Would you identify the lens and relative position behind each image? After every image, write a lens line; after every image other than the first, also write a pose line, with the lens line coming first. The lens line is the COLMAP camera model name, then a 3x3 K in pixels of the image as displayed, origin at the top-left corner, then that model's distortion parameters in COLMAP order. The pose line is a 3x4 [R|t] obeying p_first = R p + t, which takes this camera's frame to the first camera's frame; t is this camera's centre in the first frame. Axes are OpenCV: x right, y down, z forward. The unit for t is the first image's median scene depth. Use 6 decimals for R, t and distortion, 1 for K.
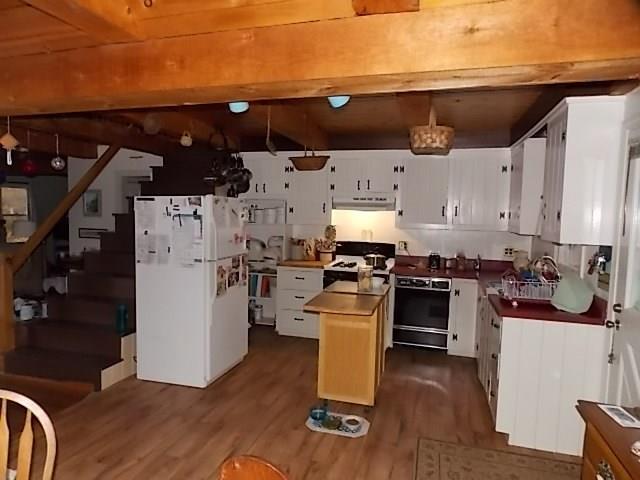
lens RADIAL K [[426.6, 0, 320.0], [0, 426.6, 240.0], [0, 0, 1]] dist [0.002230, -0.002145]
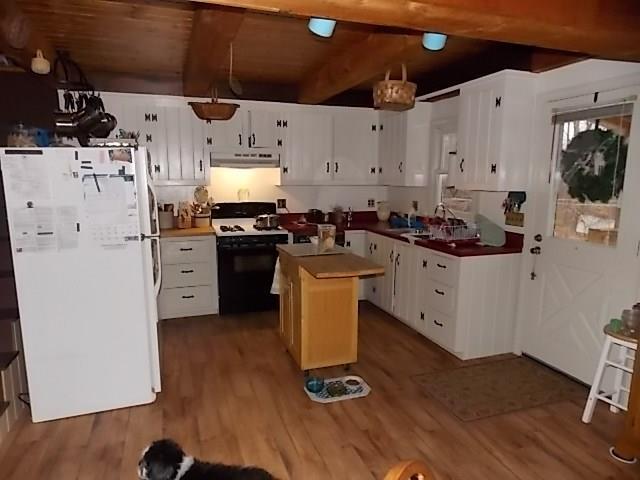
lens RADIAL K [[419.1, 0, 320.0], [0, 419.1, 240.0], [0, 0, 1]] dist [-0.001226, 0.001635]
pose [[0.817930, -0.108837, 0.564930, -0.418666], [0.053828, 0.992113, 0.113202, -0.012181], [-0.572795, -0.062182, 0.817337, 0.227903]]
